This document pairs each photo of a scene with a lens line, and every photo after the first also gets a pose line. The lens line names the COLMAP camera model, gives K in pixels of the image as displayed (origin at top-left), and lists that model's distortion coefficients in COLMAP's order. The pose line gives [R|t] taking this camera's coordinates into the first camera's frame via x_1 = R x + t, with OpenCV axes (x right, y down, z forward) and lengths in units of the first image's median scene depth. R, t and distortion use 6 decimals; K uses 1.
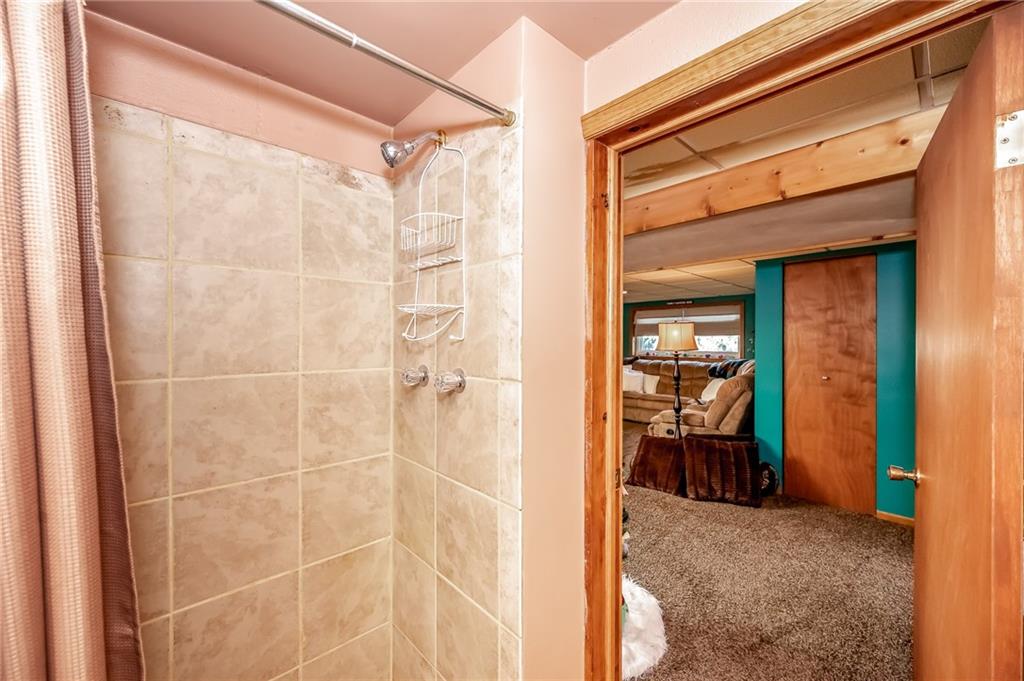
lens RADIAL K [[410.3, 0, 512.9], [0, 410.3, 343.4], [0, 0, 1]] dist [0.000949, 0.000040]
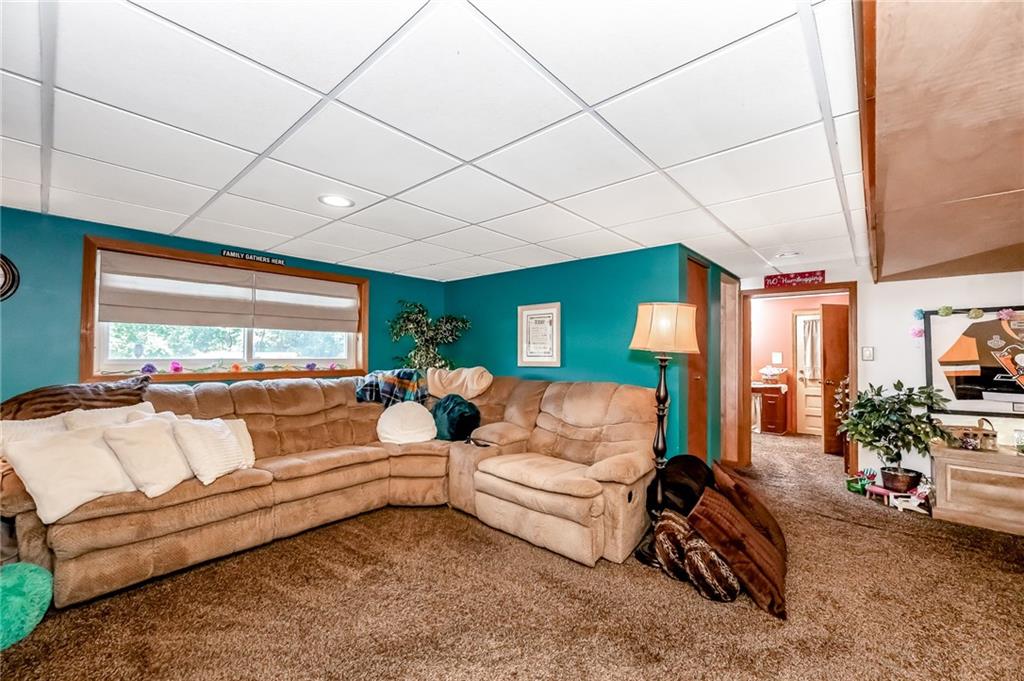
lens RADIAL K [[410.3, 0, 512.7], [0, 410.3, 343.2], [0, 0, 1]] dist [0.000949, 0.000040]
pose [[-0.107718, 0.020496, 0.993970, -0.099710], [0.007869, 0.999774, -0.019763, 0.011759], [-0.994150, 0.005693, -0.107854, 0.790527]]
